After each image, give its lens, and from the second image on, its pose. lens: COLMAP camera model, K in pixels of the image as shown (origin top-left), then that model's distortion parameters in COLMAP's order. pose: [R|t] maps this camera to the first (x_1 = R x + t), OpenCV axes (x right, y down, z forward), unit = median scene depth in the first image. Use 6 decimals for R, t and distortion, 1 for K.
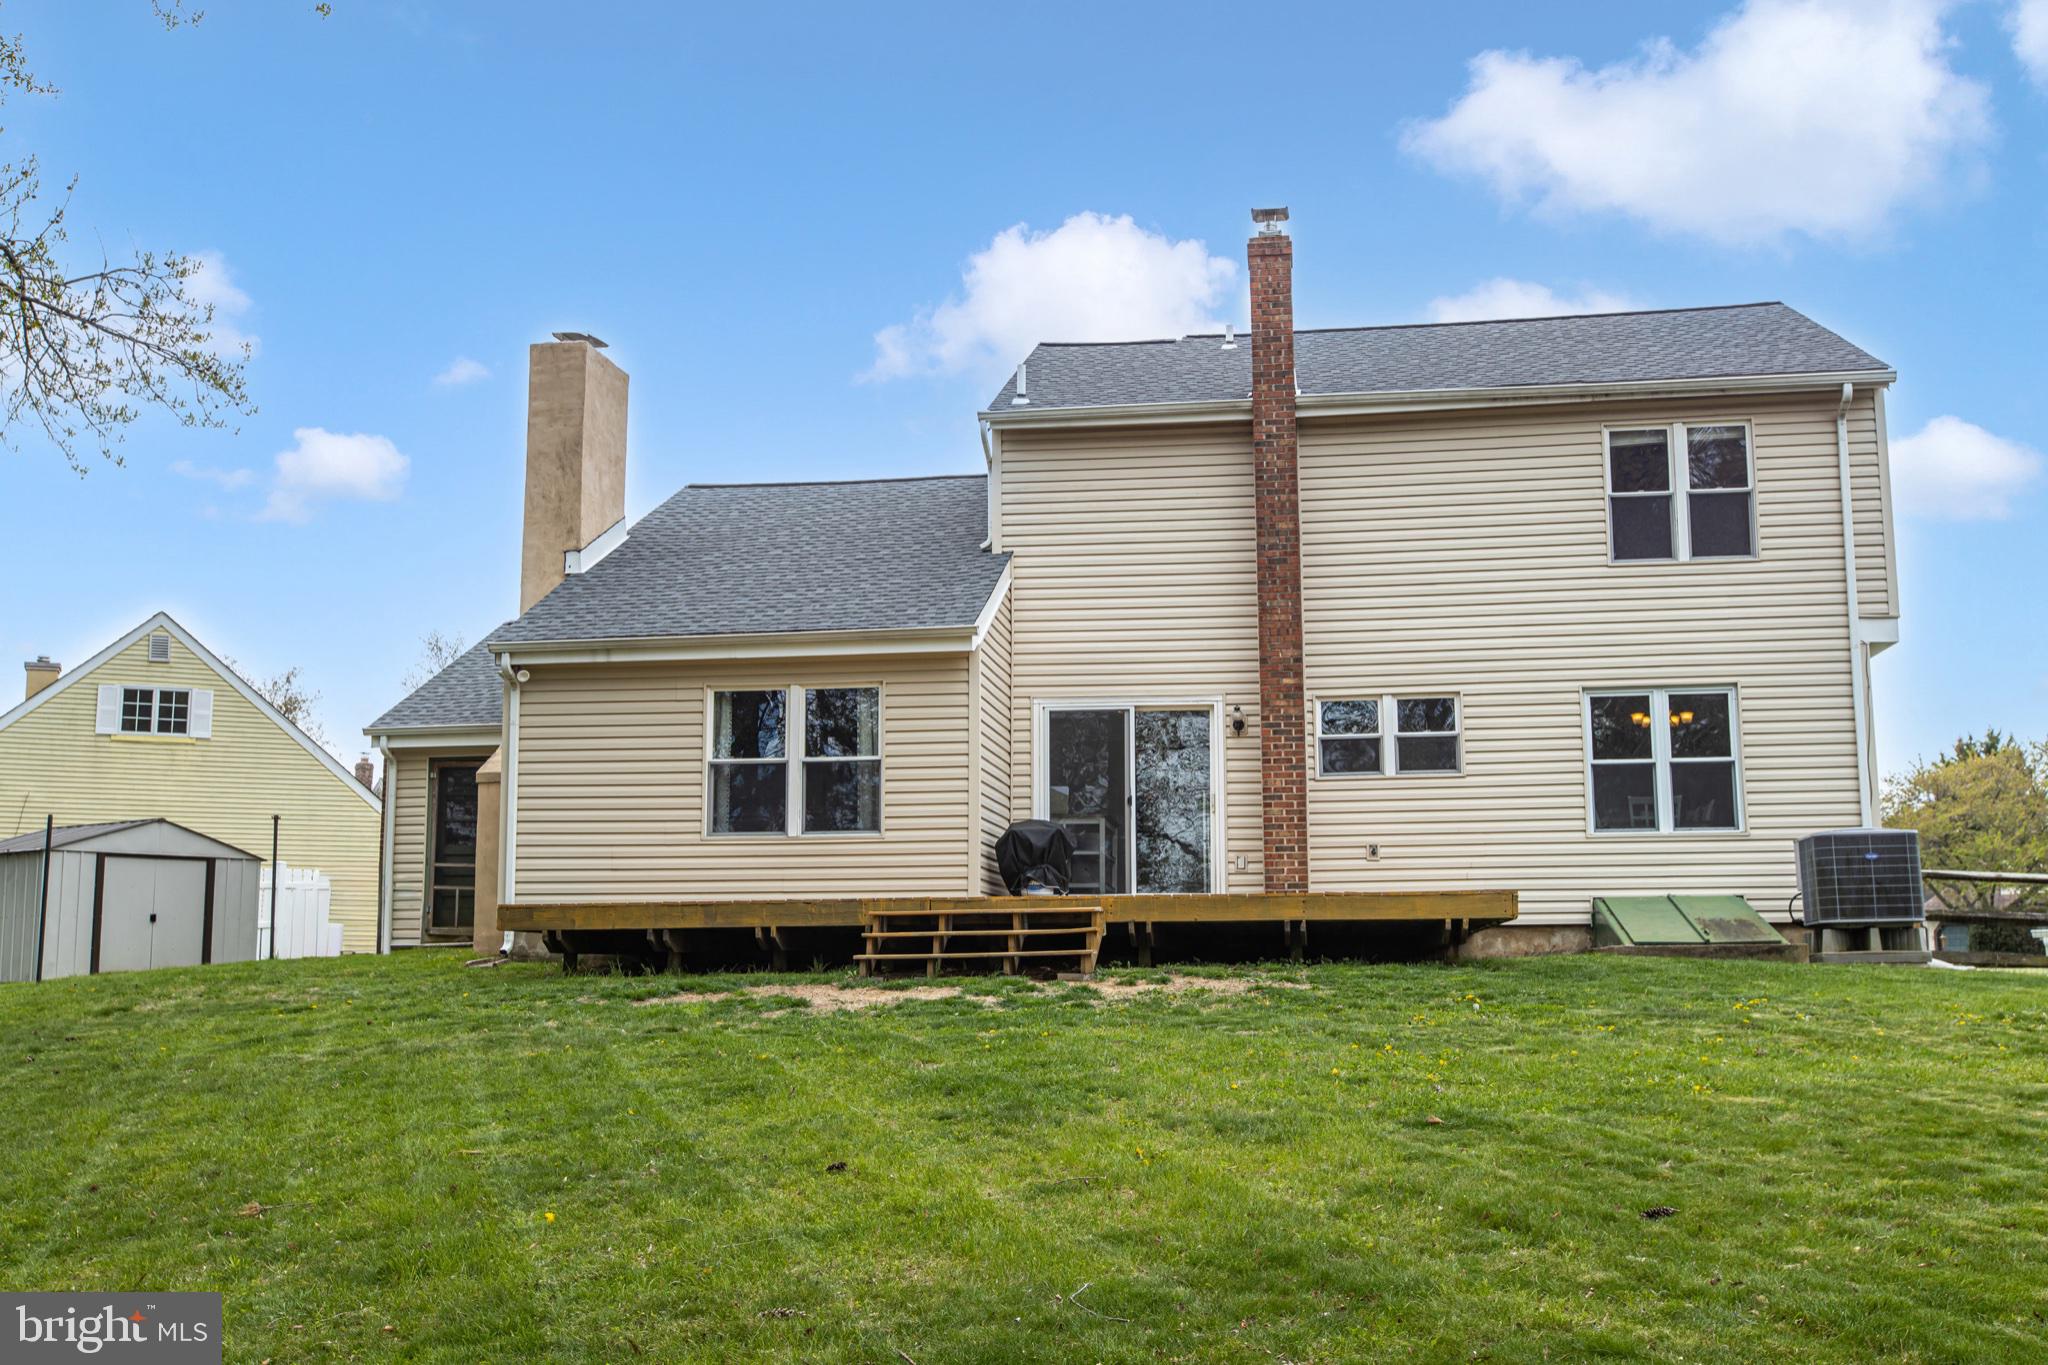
lens RADIAL K [[1975.5, 0, 1024.0], [0, 1975.5, 682.5], [0, 0, 1]] dist [0.011736, -0.013514]
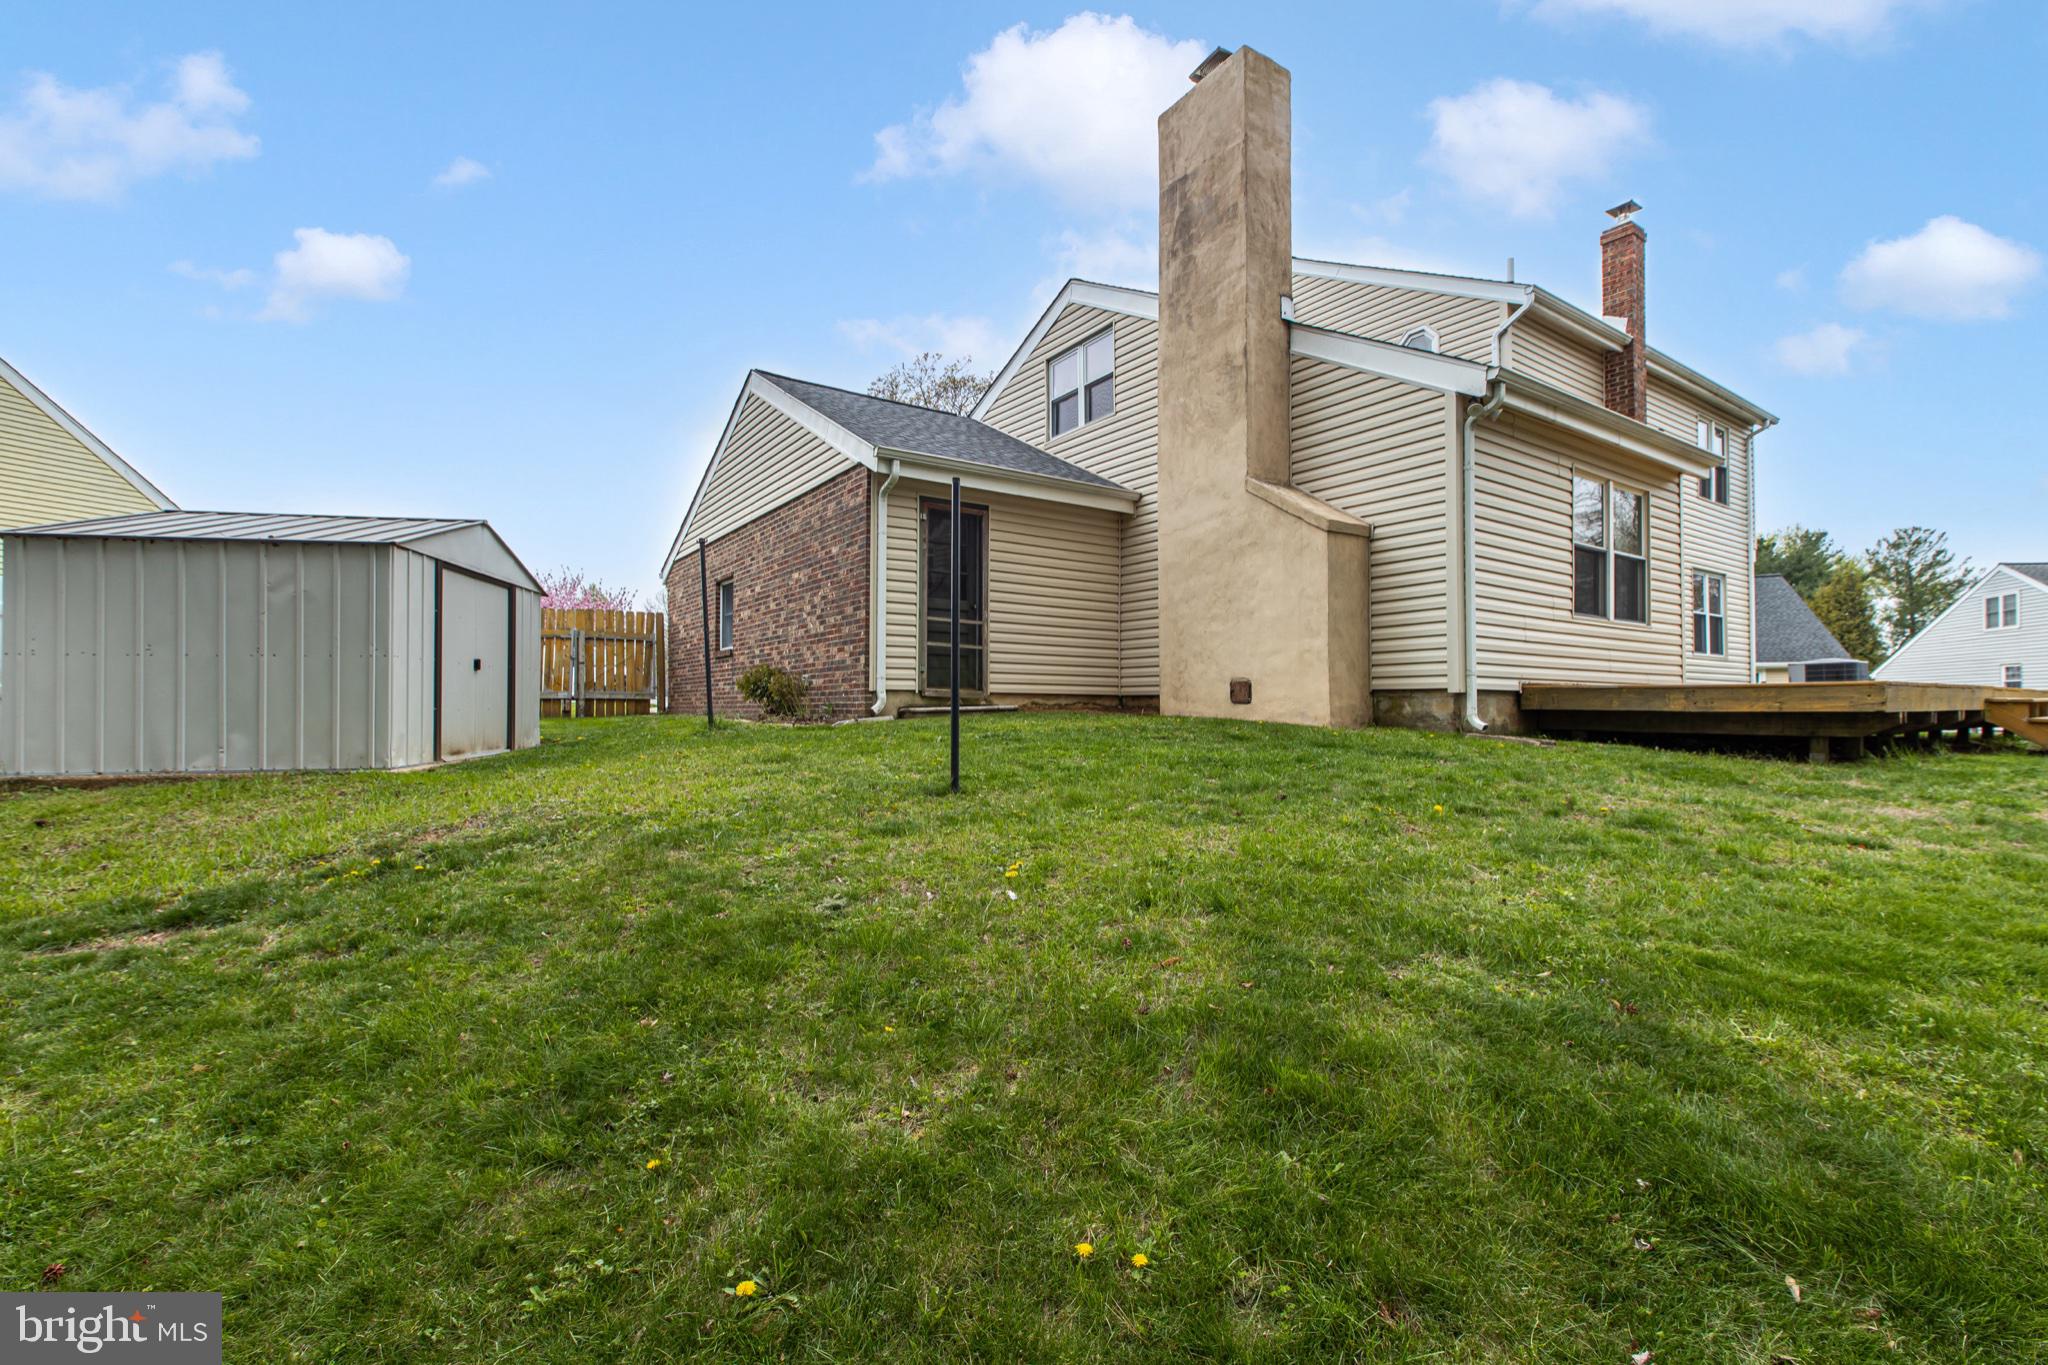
lens RADIAL K [[900.9, 0, 1023.3], [0, 900.9, 689.1], [0, 0, 1]] dist [0.002438, 0.000419]
pose [[0.723435, 0.018009, 0.690158, -0.545945], [-0.107760, 0.990353, 0.087114, 0.083737], [-0.681931, -0.137392, 0.718396, 0.674245]]
